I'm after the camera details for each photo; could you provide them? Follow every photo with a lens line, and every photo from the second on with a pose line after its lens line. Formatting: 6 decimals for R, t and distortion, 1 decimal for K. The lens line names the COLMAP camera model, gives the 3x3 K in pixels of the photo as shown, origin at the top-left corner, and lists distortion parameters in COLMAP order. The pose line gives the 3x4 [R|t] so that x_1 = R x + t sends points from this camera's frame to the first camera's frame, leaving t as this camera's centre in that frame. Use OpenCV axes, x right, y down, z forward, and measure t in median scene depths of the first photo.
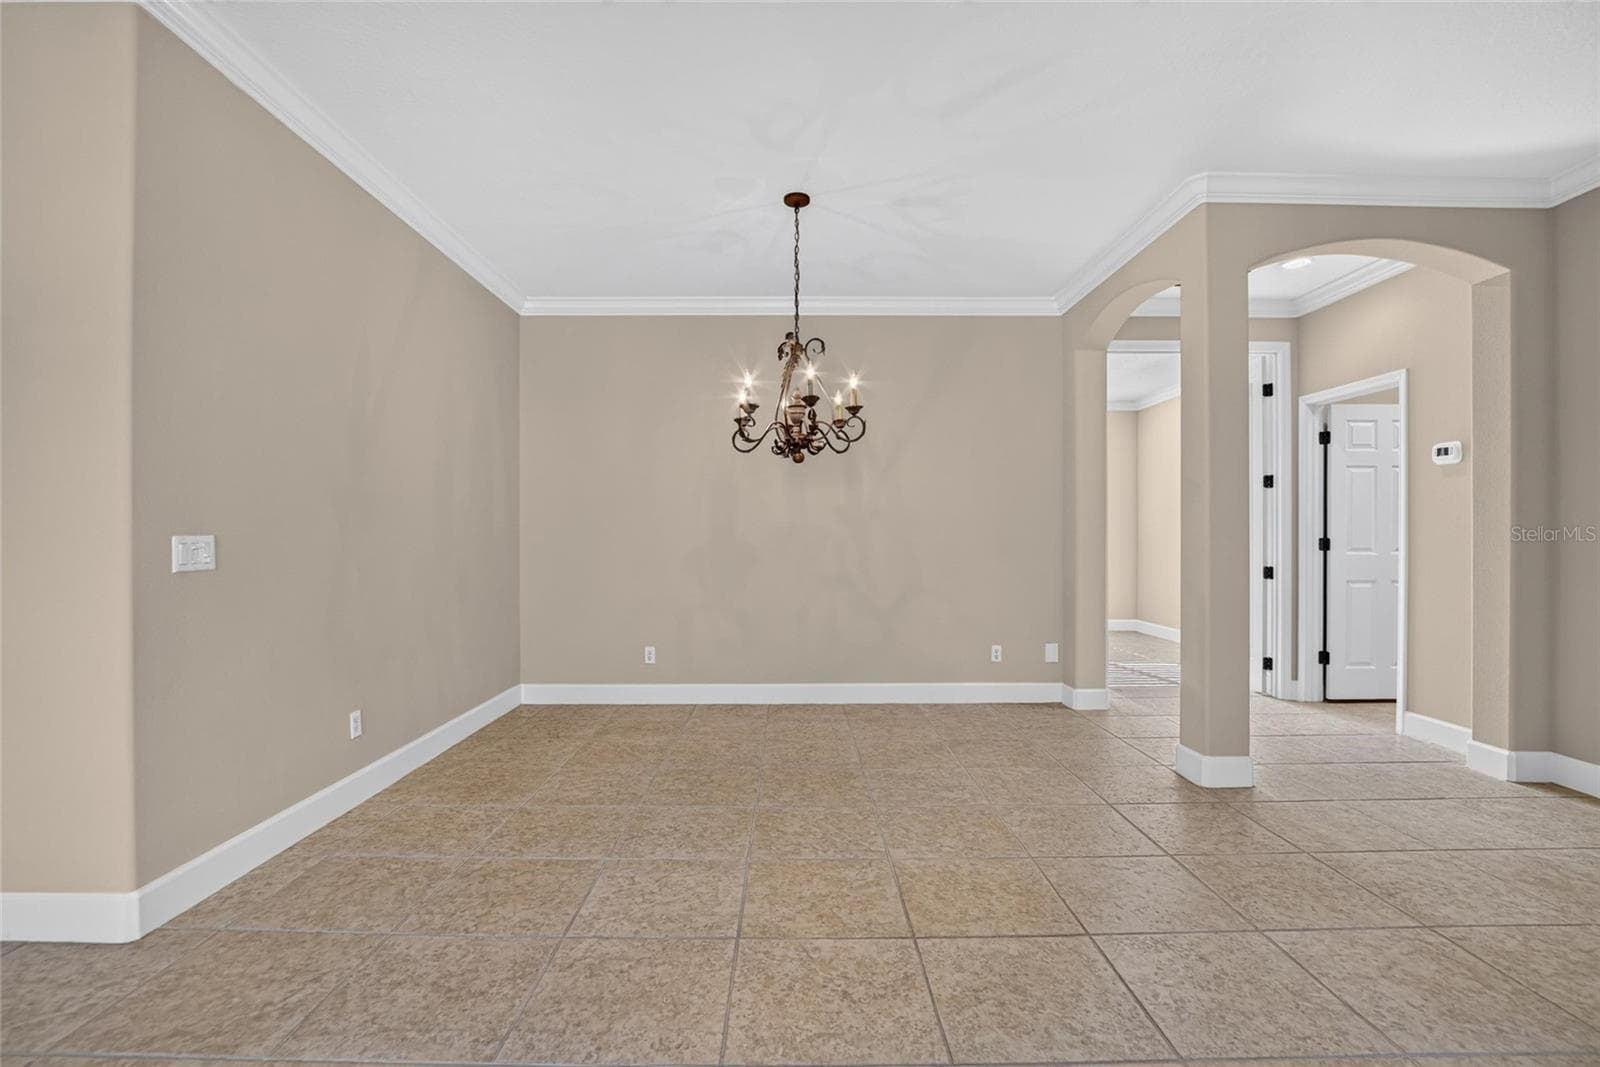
lens RADIAL K [[716.0, 0, 790.8], [0, 716.0, 539.1], [0, 0, 1]] dist [-0.045298, 0.010400]
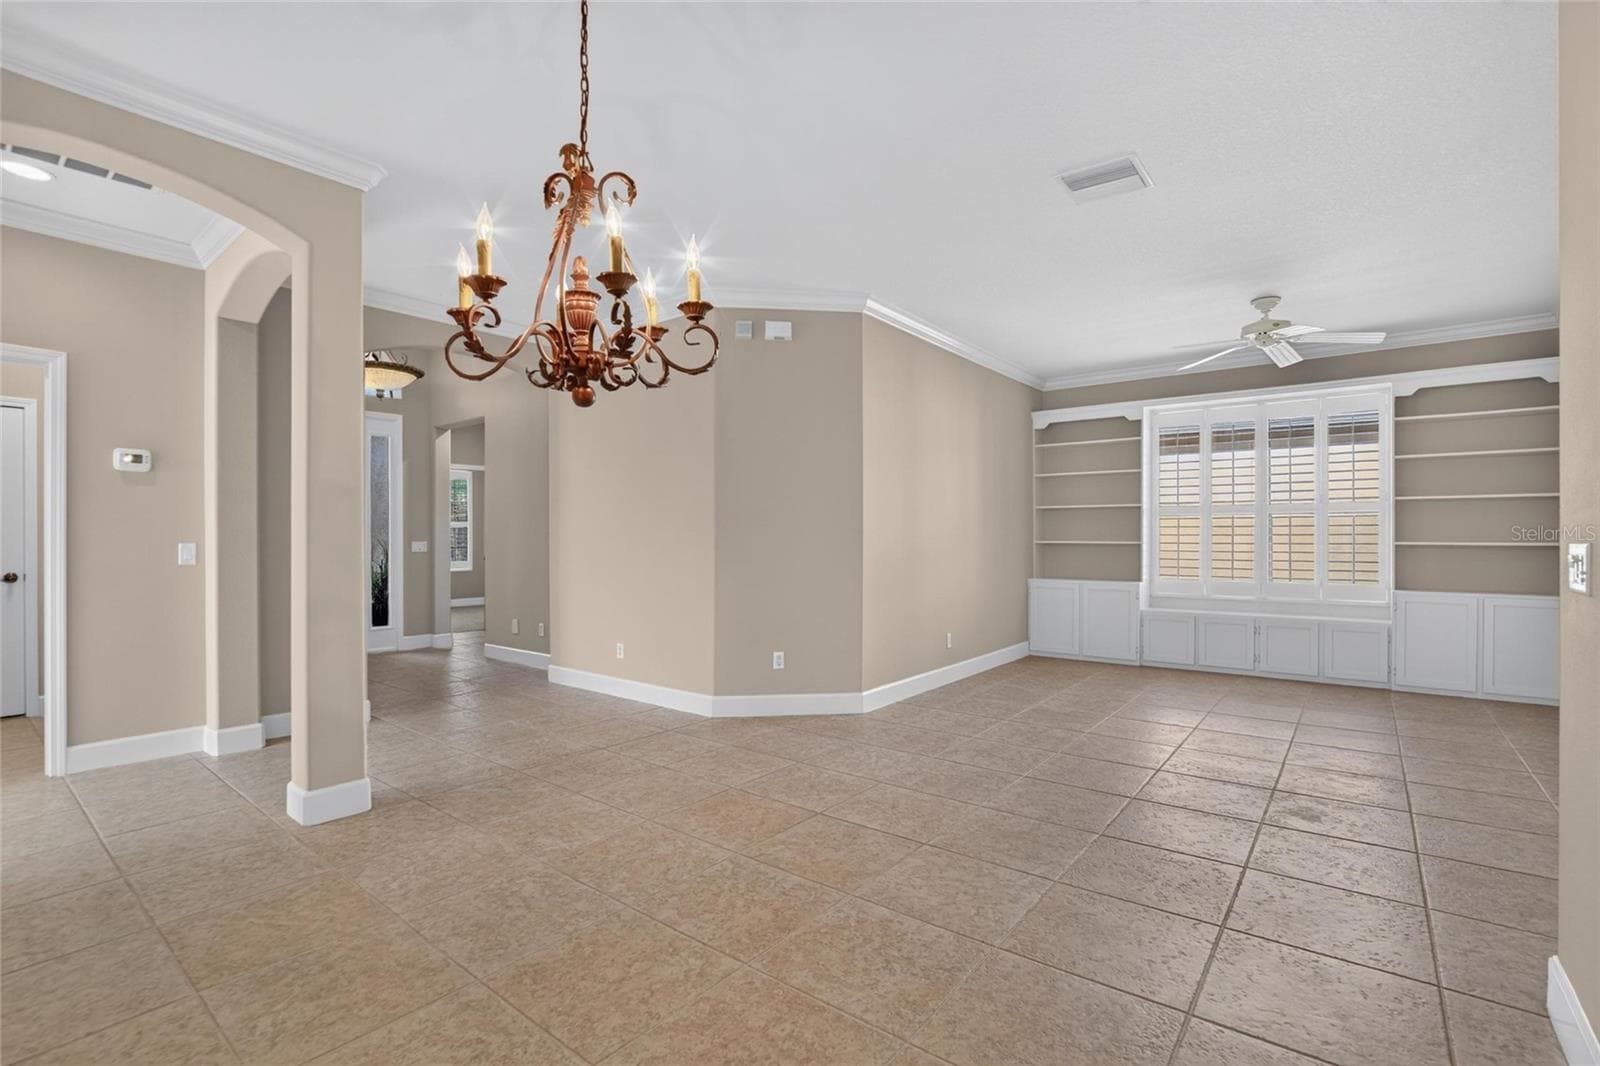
lens RADIAL K [[716.0, 0, 790.8], [0, 716.0, 538.6], [0, 0, 1]] dist [-0.045298, 0.010400]
pose [[-0.777557, 0.003074, 0.628804, -0.451071], [0.006085, 0.999978, 0.002636, -0.012290], [-0.628782, 0.005876, -0.777559, 1.368082]]
